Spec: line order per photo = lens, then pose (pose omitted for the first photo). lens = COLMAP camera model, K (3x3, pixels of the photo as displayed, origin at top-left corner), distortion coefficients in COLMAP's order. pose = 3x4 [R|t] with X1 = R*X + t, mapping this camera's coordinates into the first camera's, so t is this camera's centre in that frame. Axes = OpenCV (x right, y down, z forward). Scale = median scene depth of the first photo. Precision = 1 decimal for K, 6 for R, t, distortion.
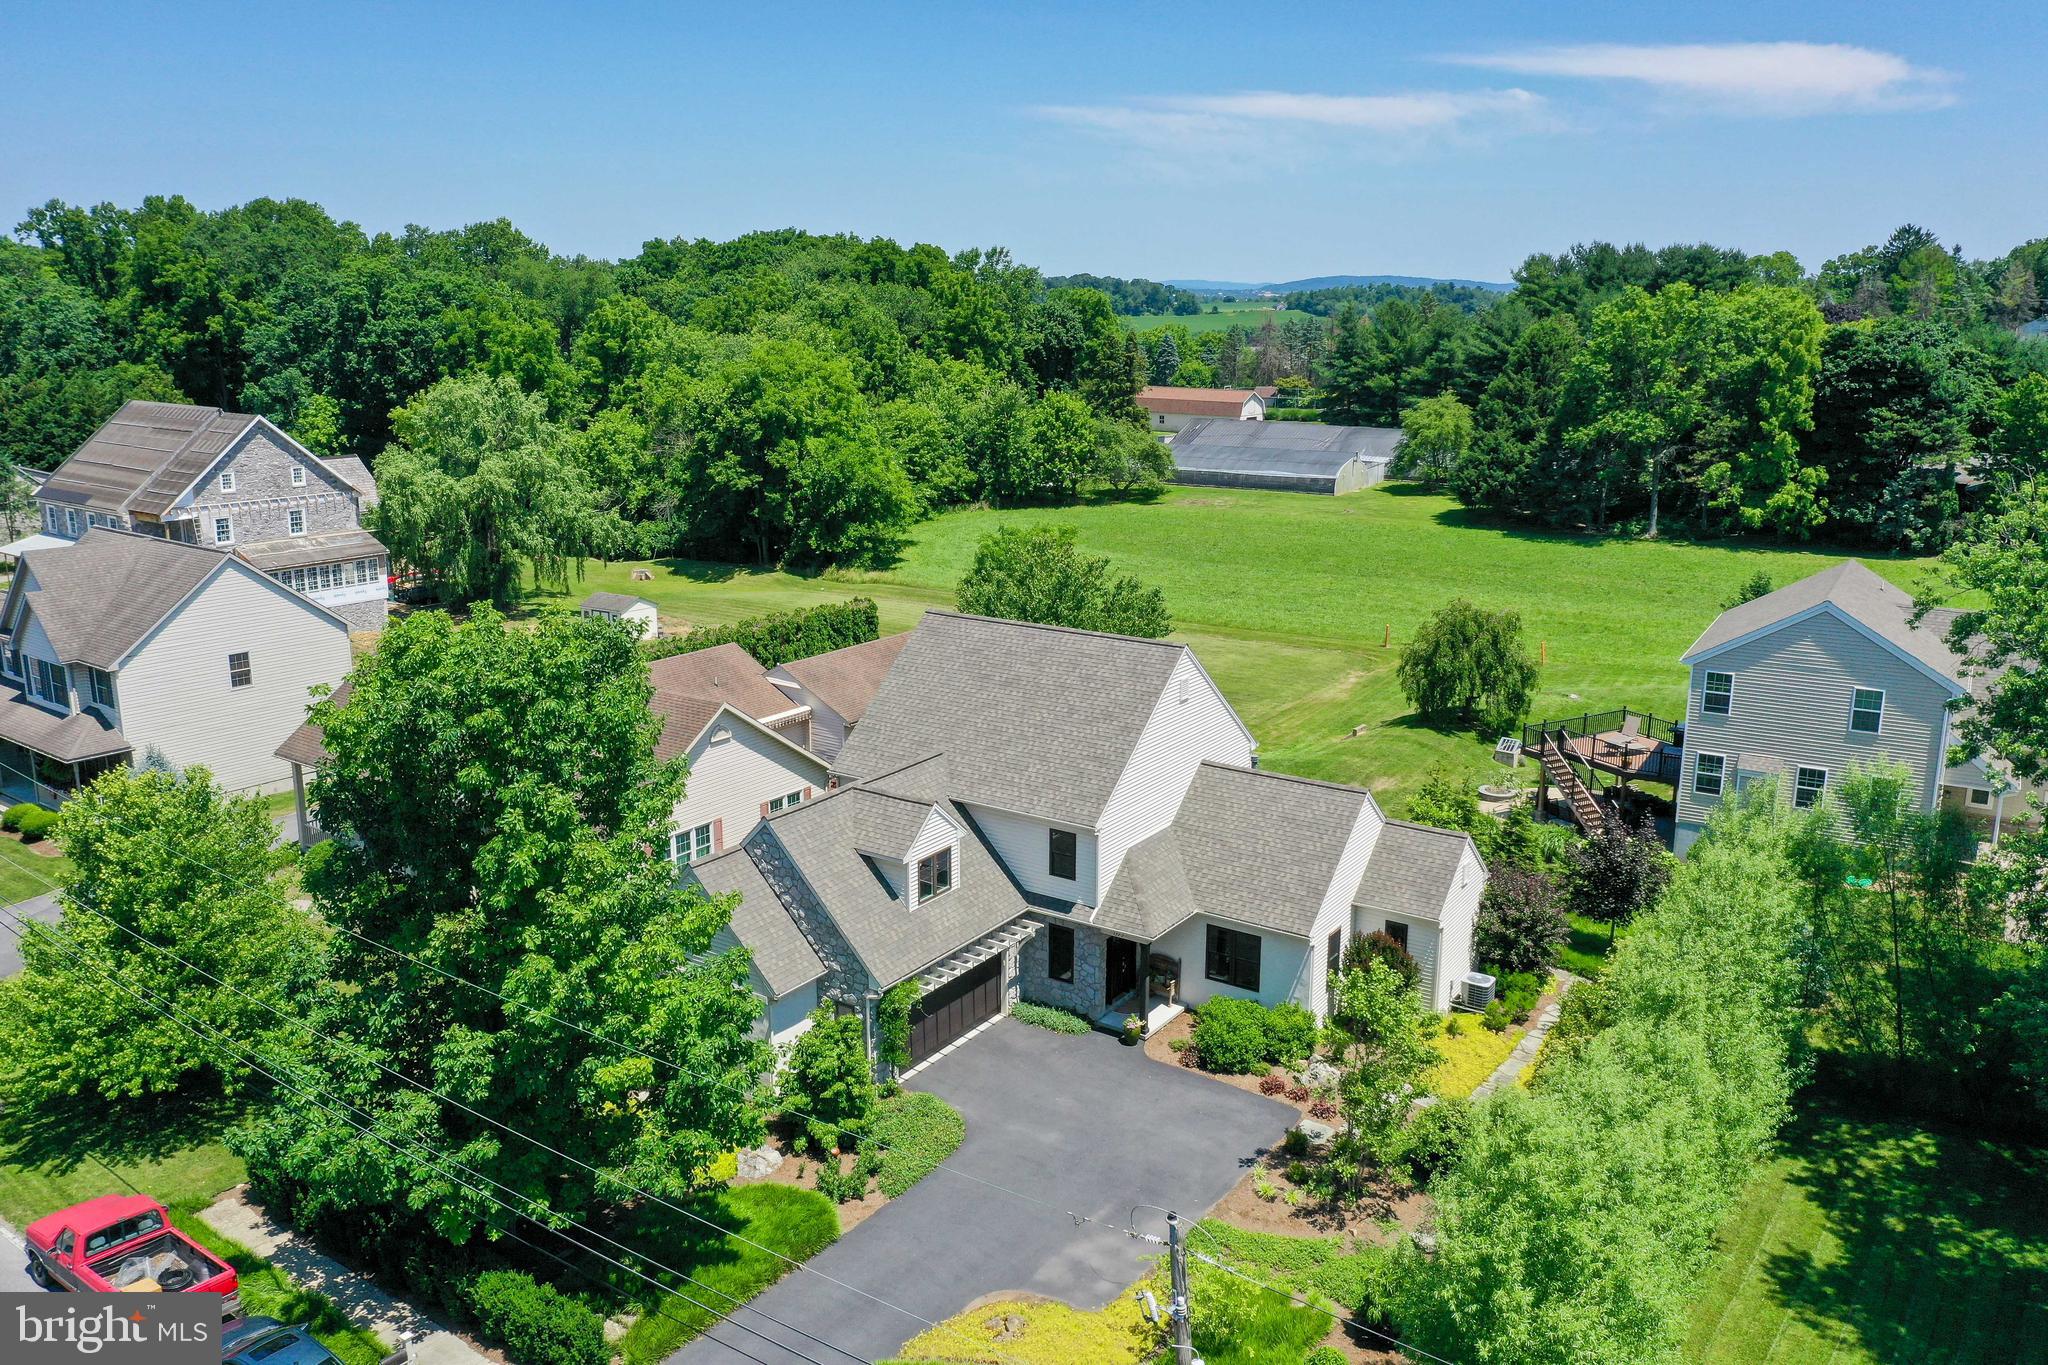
lens RADIAL K [[1608.9, 0, 1021.0], [0, 1608.9, 678.5], [0, 0, 1]] dist [-0.001352, 0.003496]
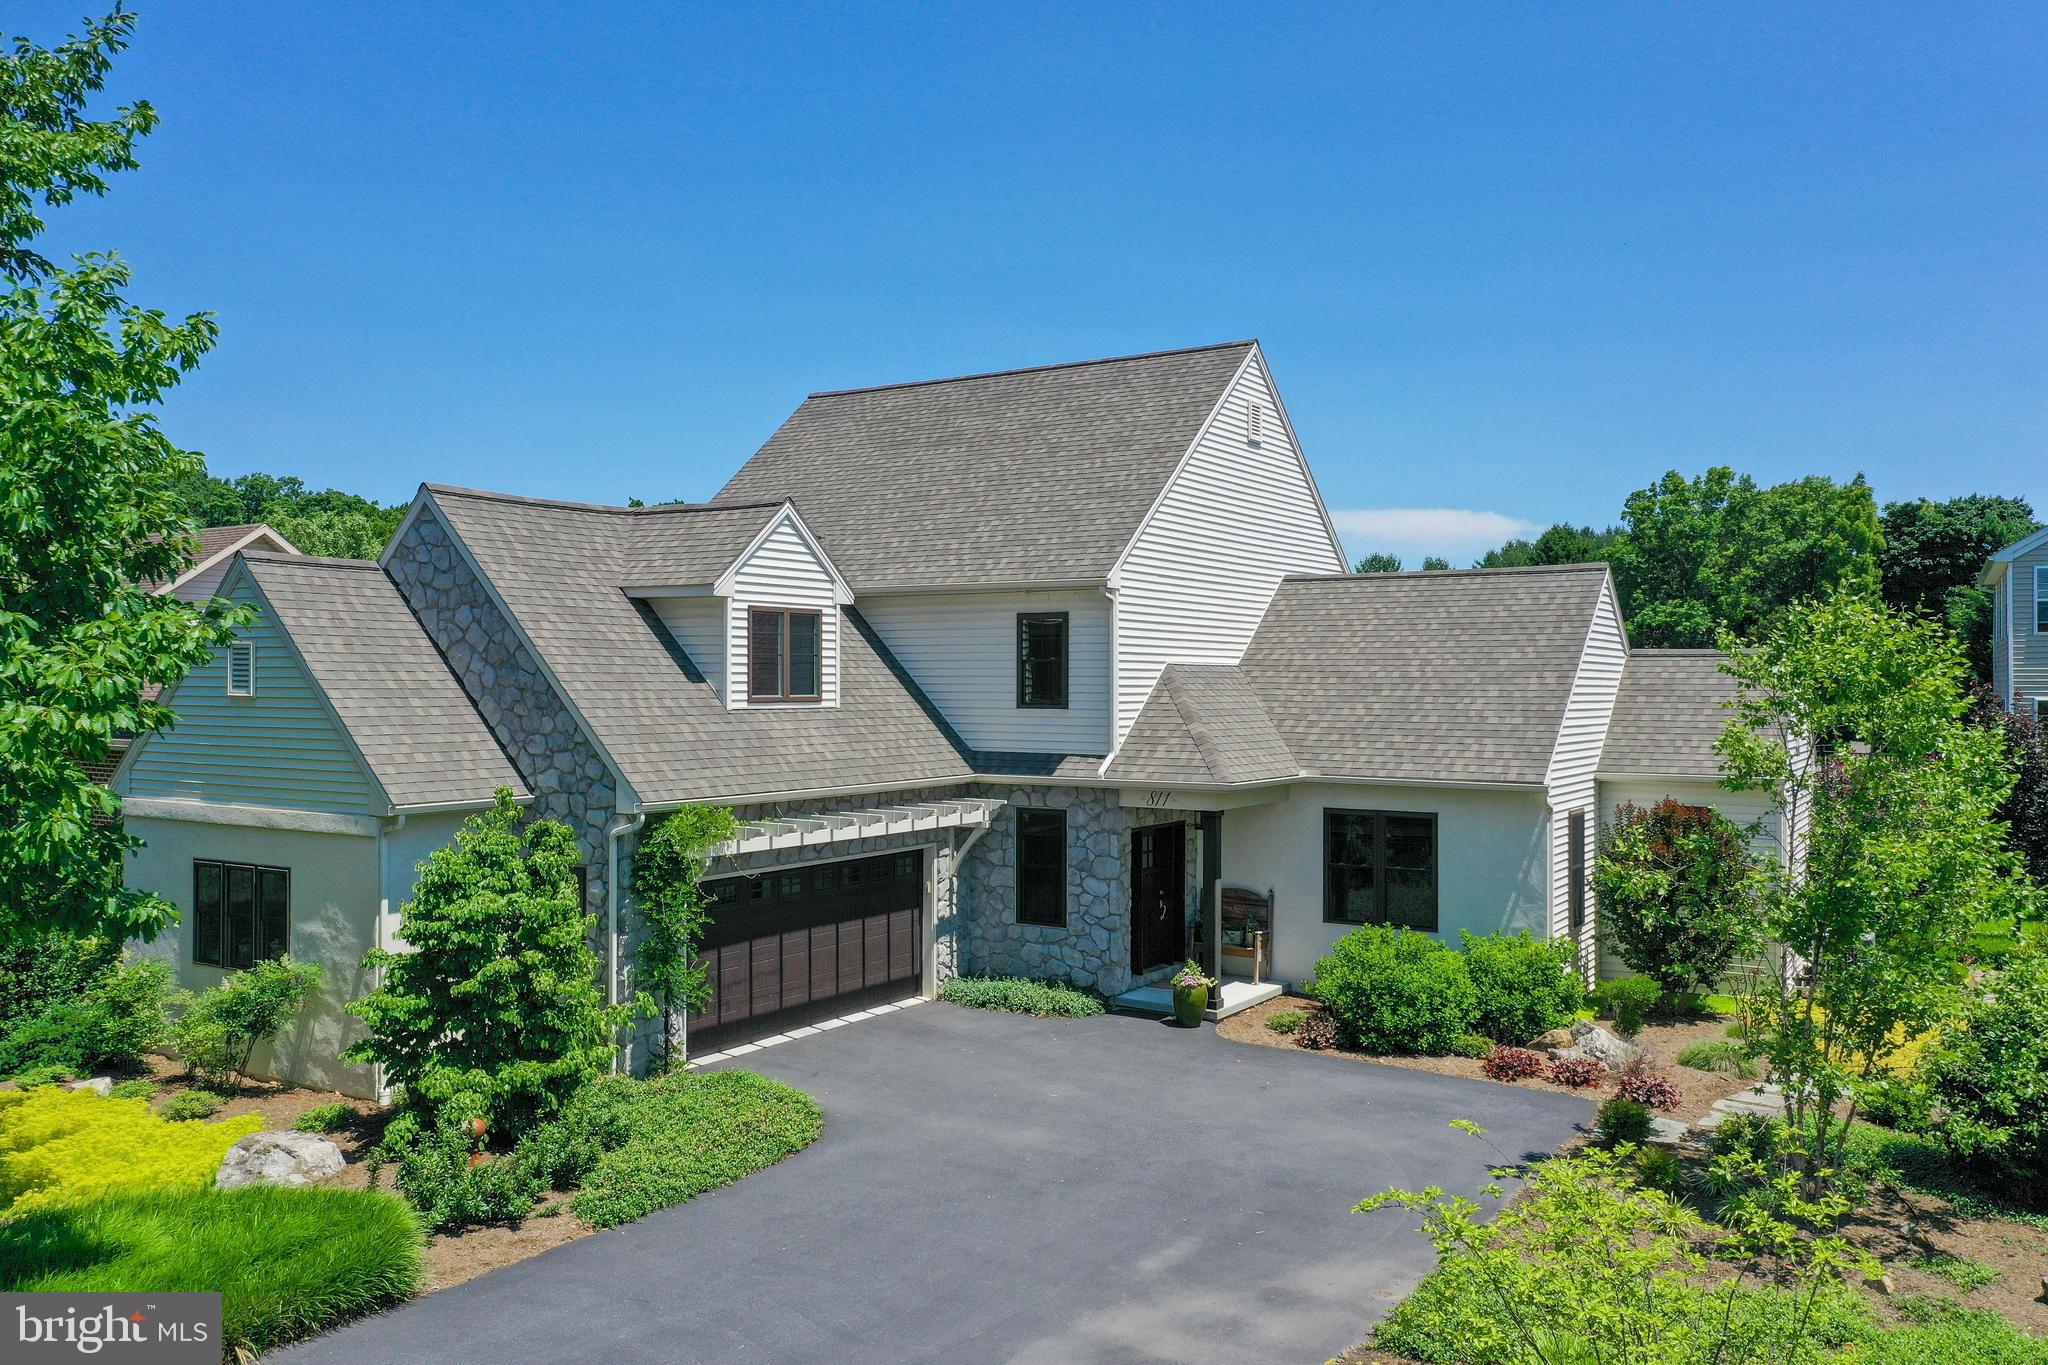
lens RADIAL K [[1612.3, 0, 1020.9], [0, 1612.3, 672.7], [0, 0, 1]] dist [-0.001023, 0.002331]
pose [[0.999654, -0.001060, 0.026269, 0.001887], [0.007375, 0.970380, -0.241471, 0.082413], [-0.025235, 0.241581, 0.970052, 0.173138]]
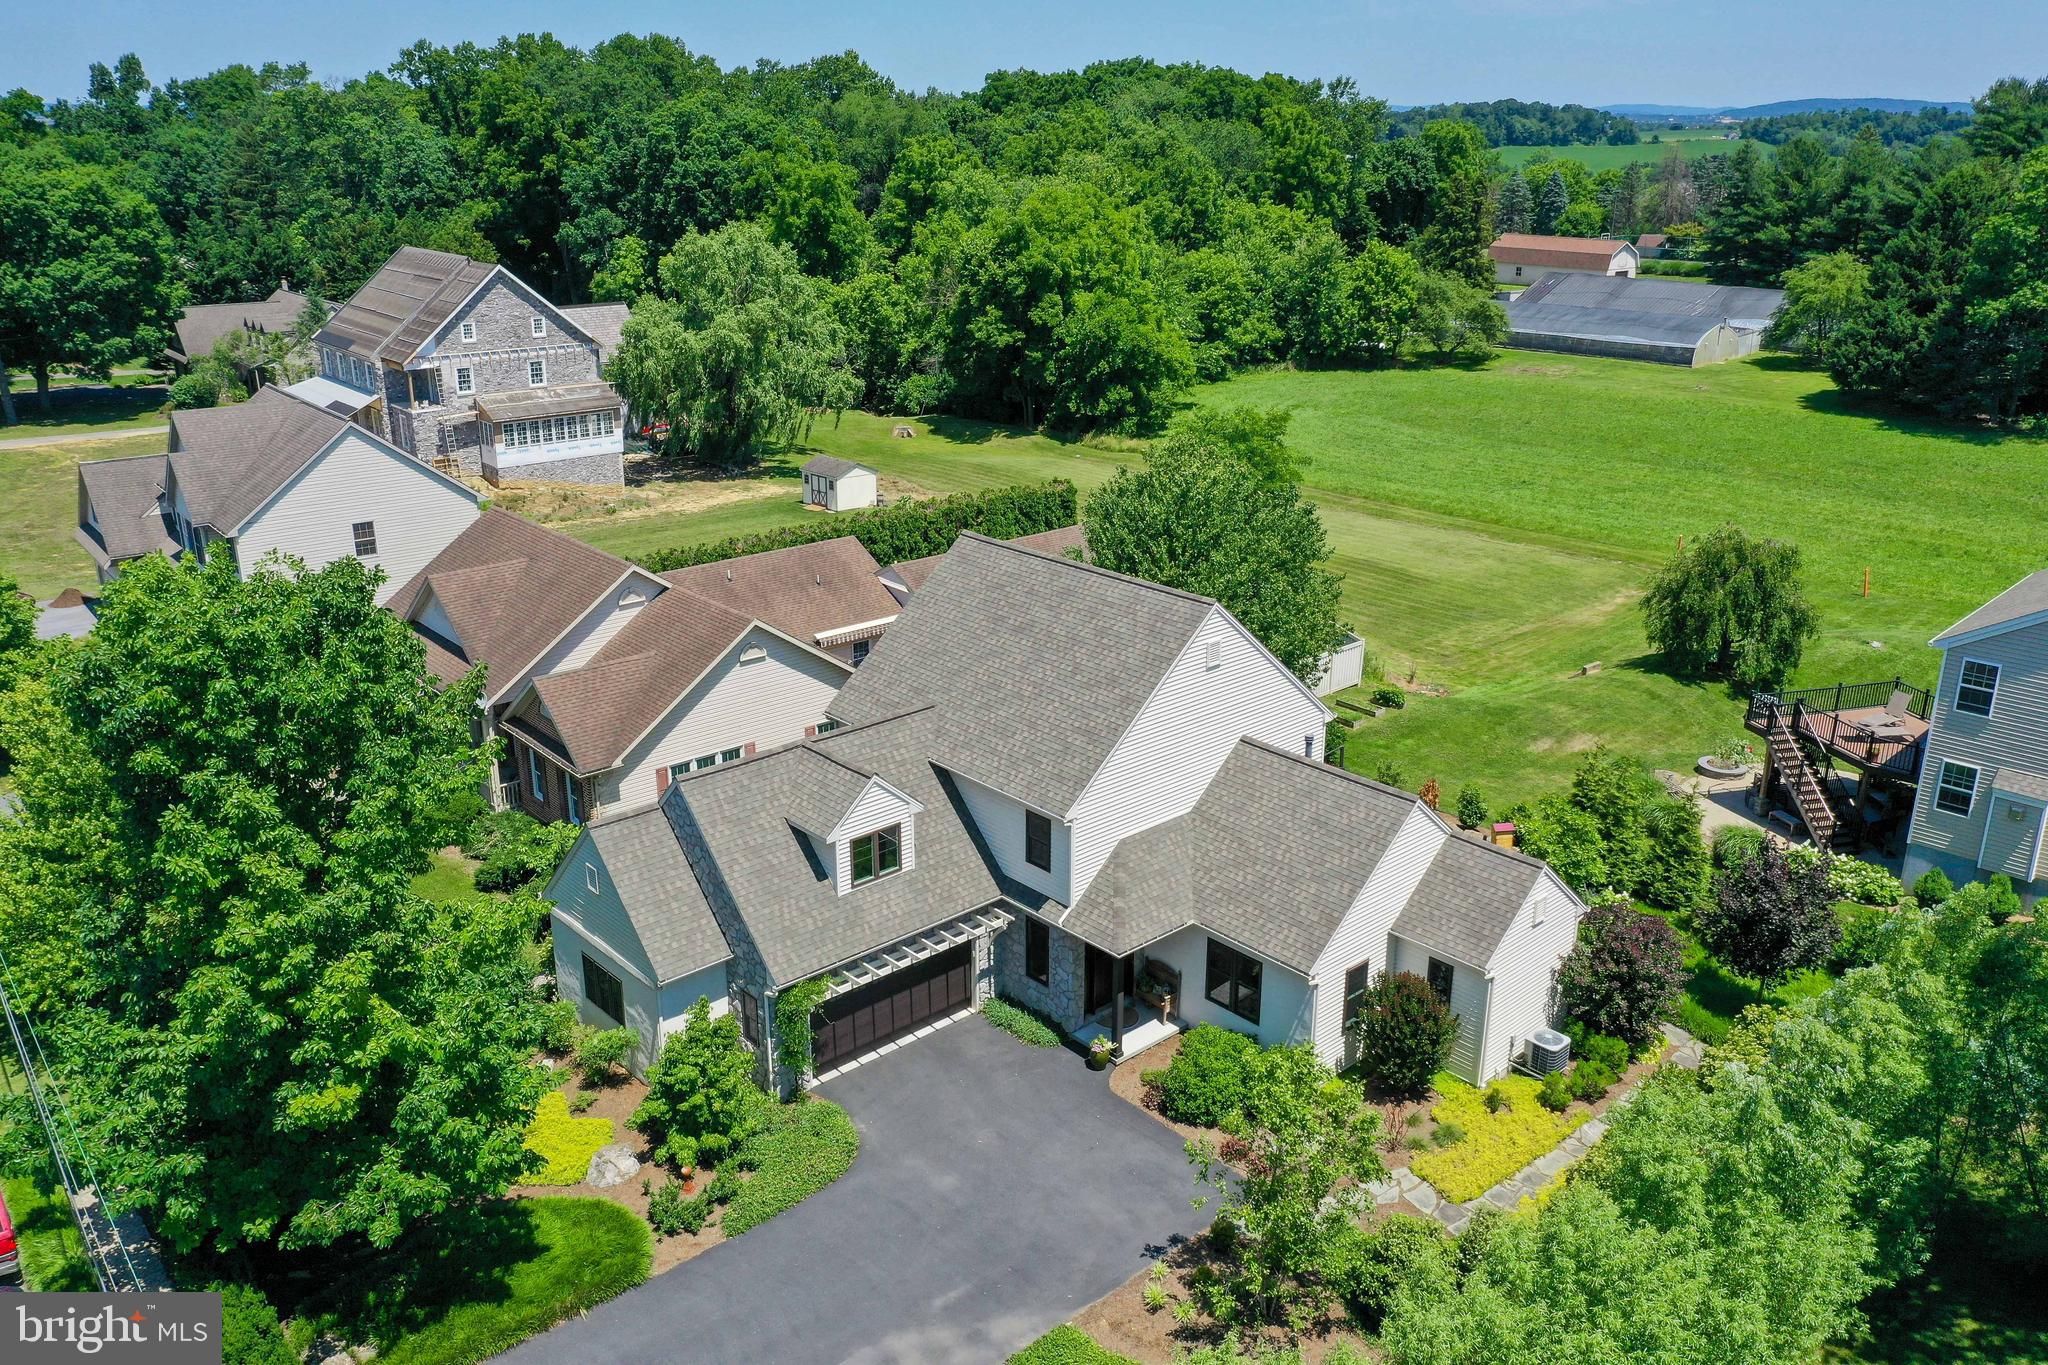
lens RADIAL K [[1608.9, 0, 1021.0], [0, 1608.9, 678.5], [0, 0, 1]] dist [-0.001352, 0.003496]
pose [[0.969980, 0.077044, -0.230657, 0.071995], [-0.053899, 0.993008, 0.105025, -0.022864], [0.237136, -0.089440, 0.967351, 0.061523]]
